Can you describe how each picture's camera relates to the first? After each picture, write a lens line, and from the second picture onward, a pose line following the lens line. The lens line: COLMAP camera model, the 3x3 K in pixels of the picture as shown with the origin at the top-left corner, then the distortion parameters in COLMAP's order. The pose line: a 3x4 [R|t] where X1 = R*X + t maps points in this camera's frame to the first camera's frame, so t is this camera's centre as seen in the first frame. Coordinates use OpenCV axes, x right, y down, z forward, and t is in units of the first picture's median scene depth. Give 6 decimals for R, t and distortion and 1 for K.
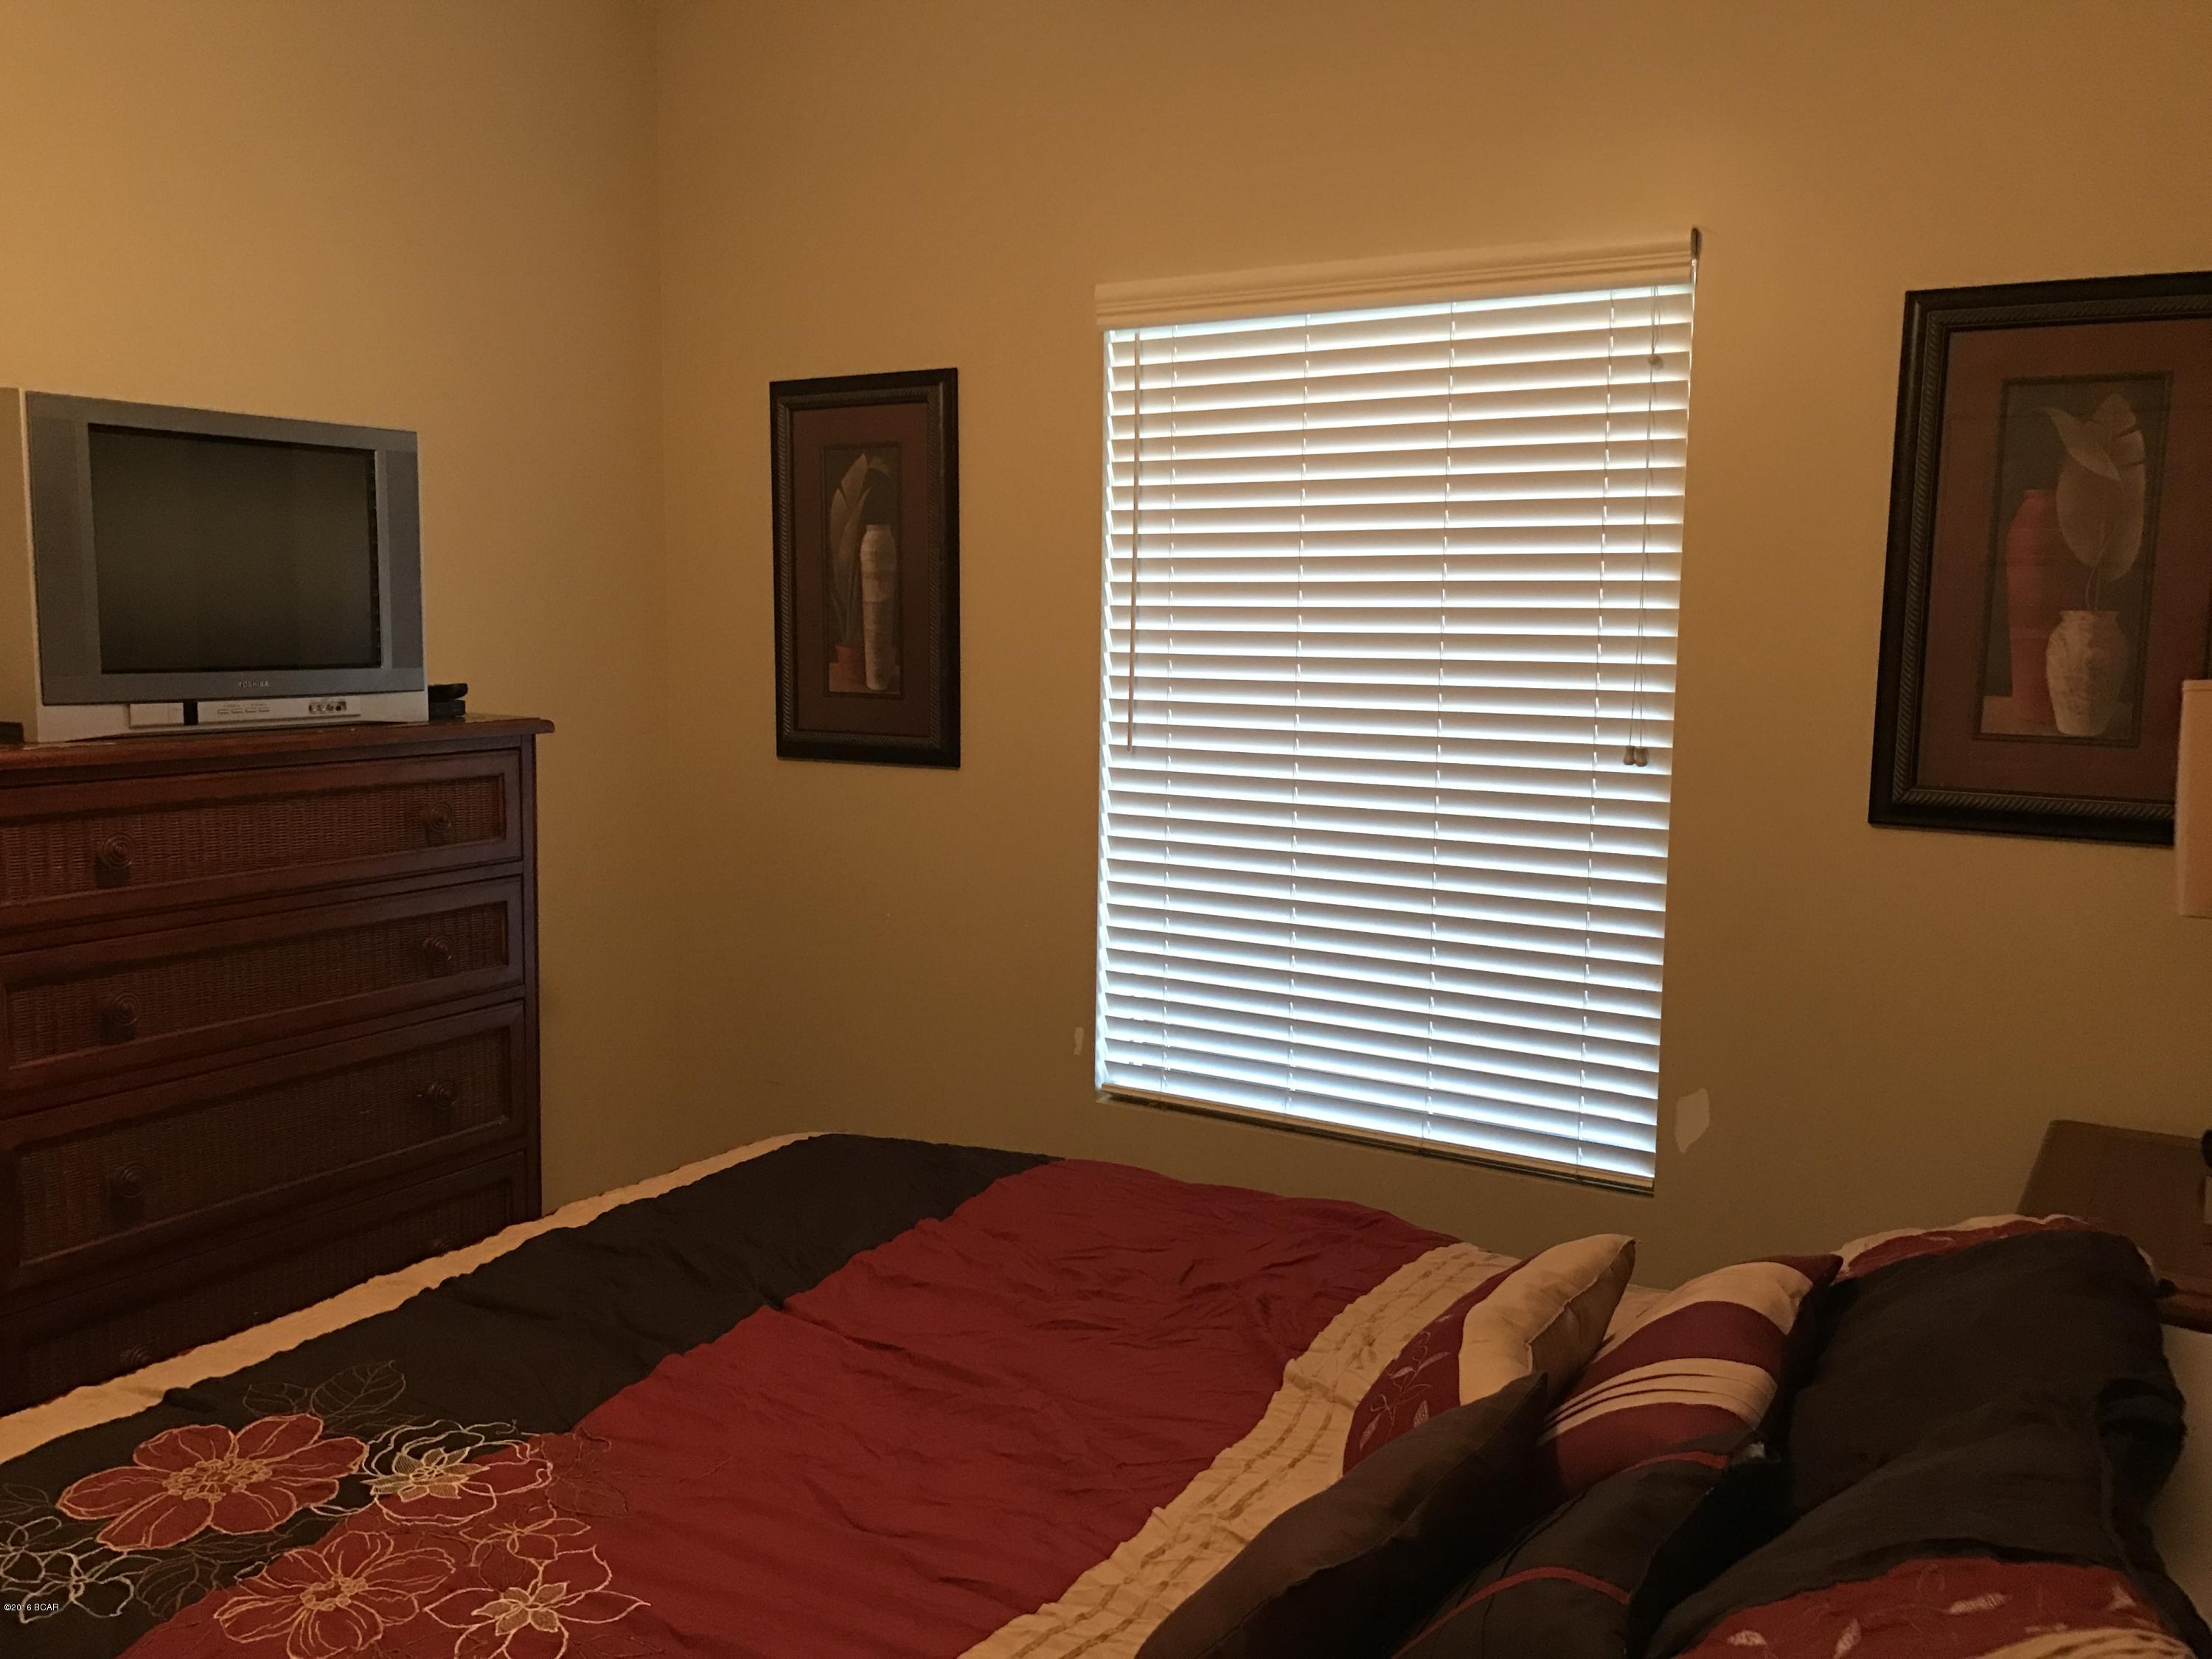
lens RADIAL K [[1811.5, 0, 1093.3], [0, 1811.5, 821.2], [0, 0, 1]] dist [-0.006221, 0.012966]
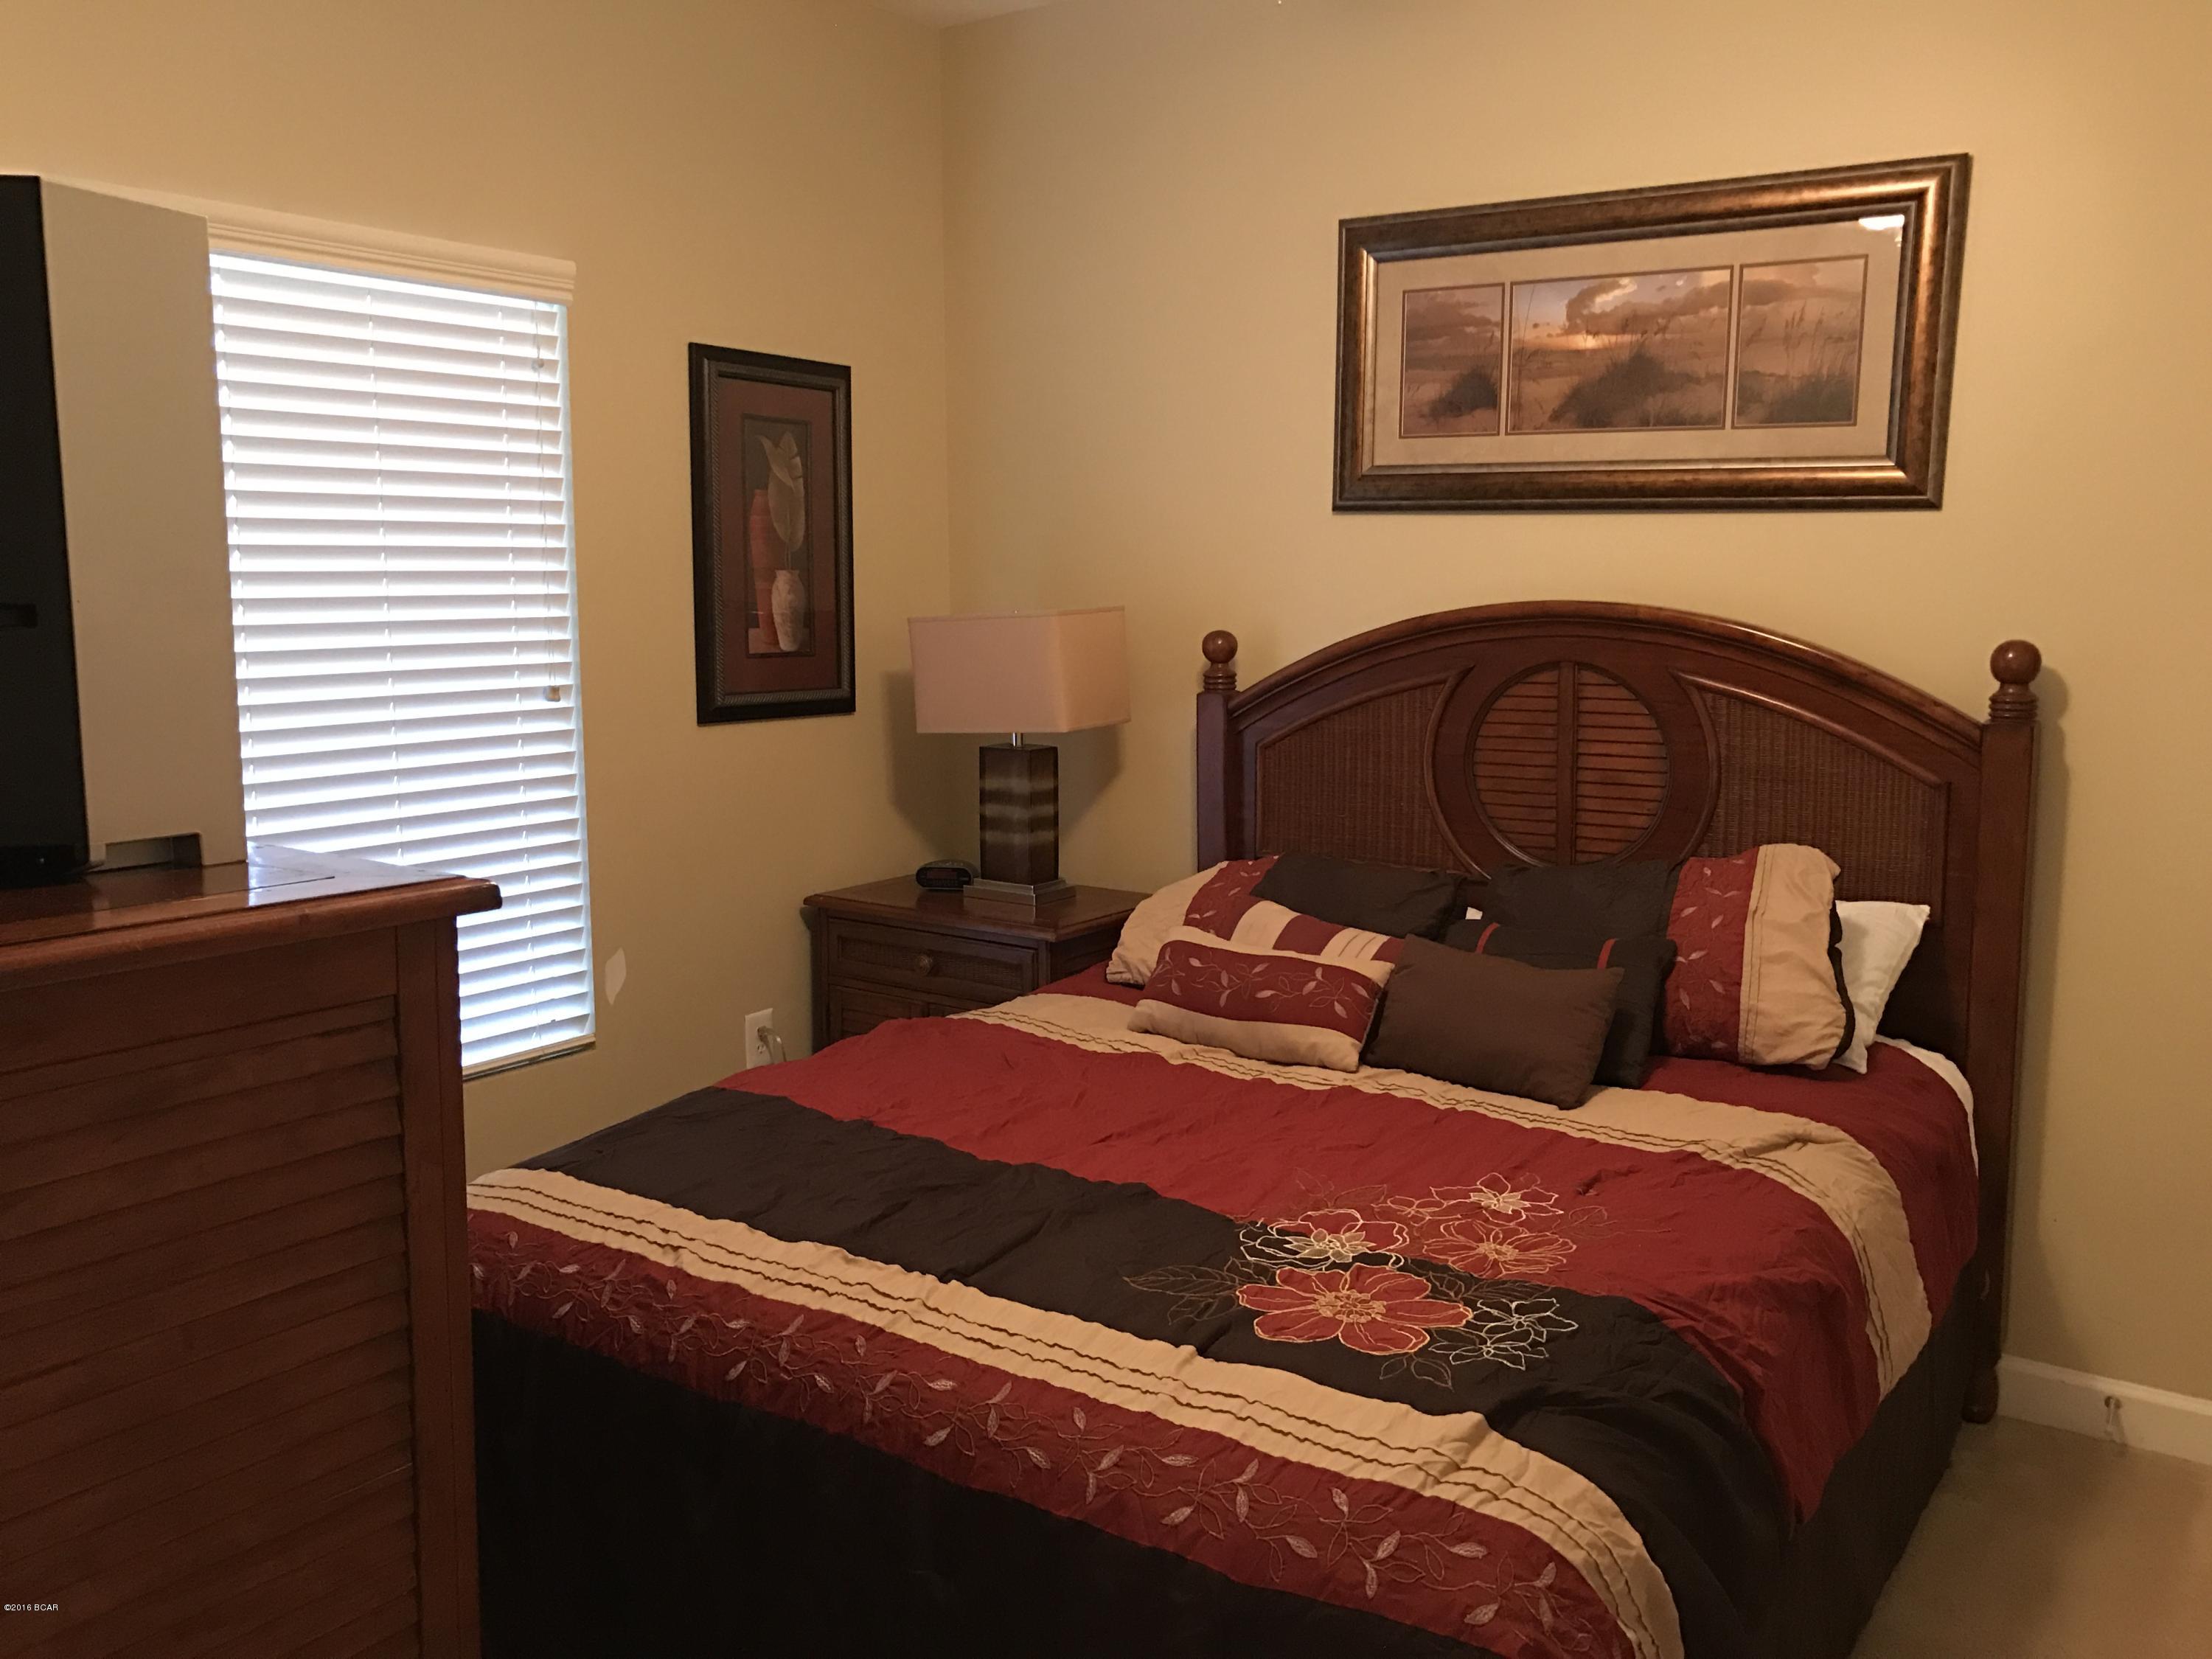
lens RADIAL K [[1811.5, 0, 1093.3], [0, 1811.5, 821.2], [0, 0, 1]] dist [-0.006221, 0.012966]
pose [[0.073681, -0.143007, 0.986975, -0.982103], [0.114155, 0.984370, 0.134107, -0.081726], [-0.990727, 0.102787, 0.088854, 0.615917]]
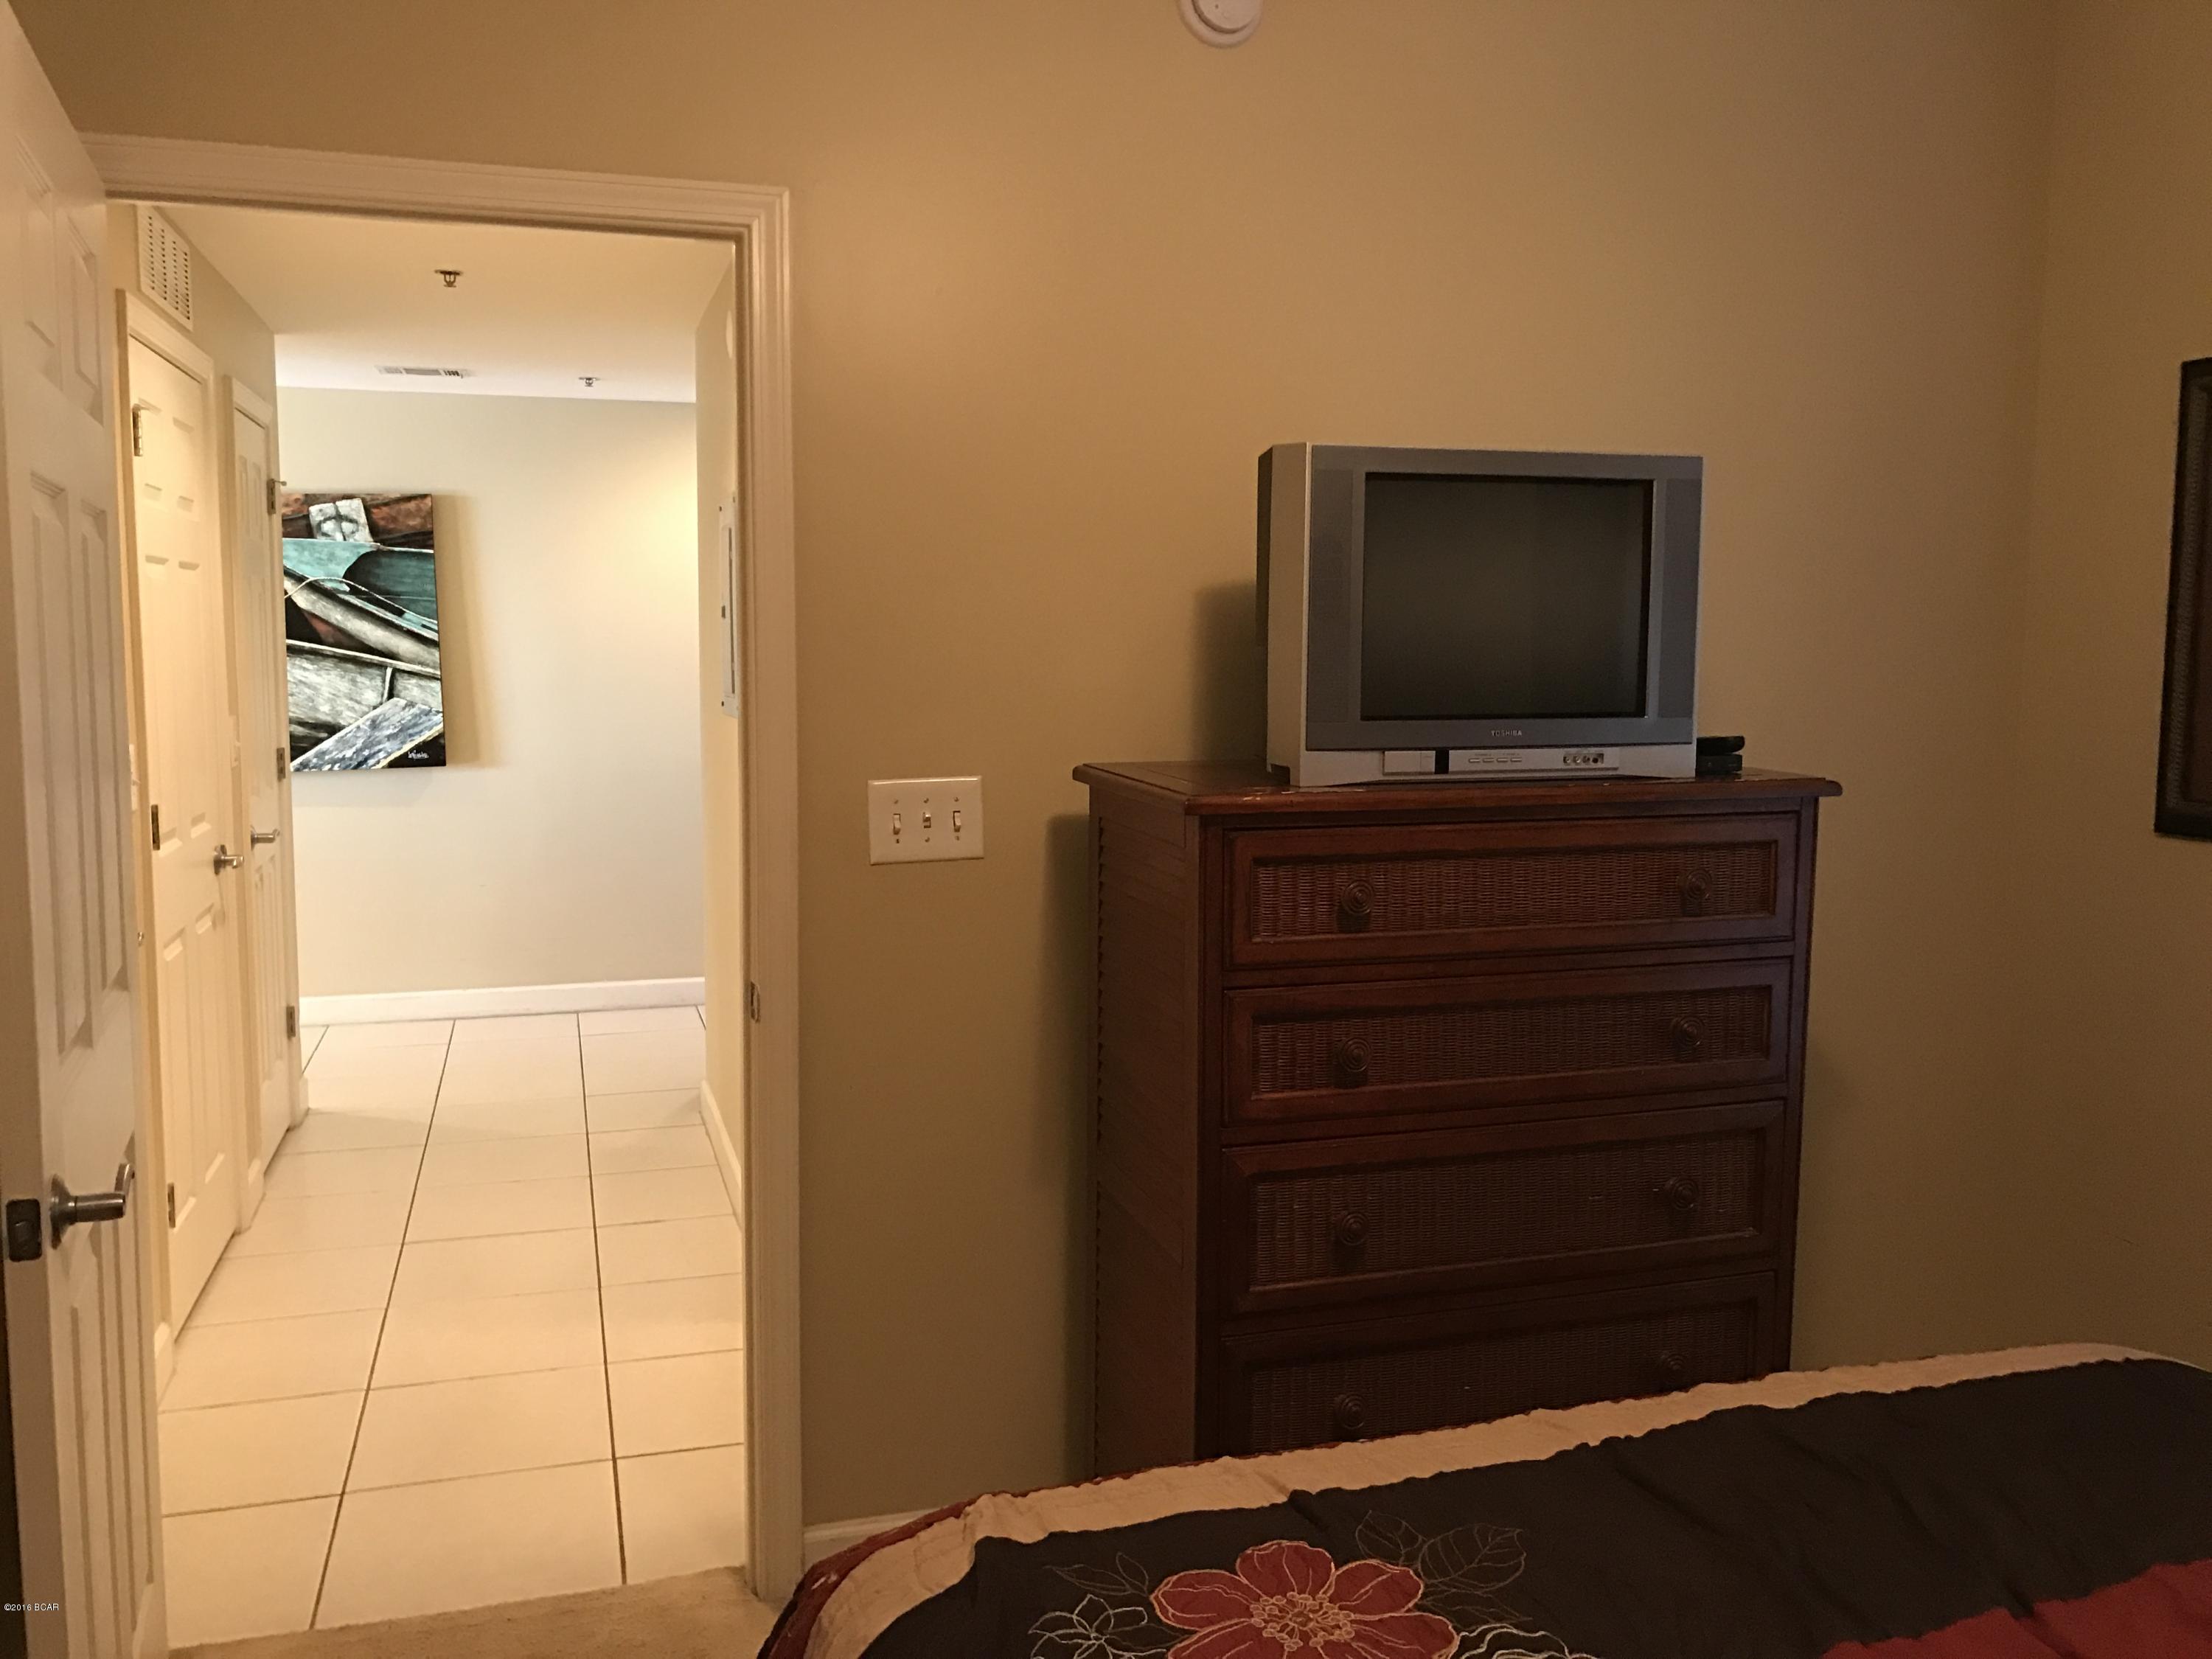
lens RADIAL K [[1837.6, 0, 1105.1], [0, 1837.6, 805.9], [0, 0, 1]] dist [0.054384, -0.038795]
pose [[0.754508, 0.054714, -0.654006, 0.016073], [-0.073192, 0.997317, -0.001003, -0.021240], [0.652197, 0.048625, 0.756489, 0.128137]]
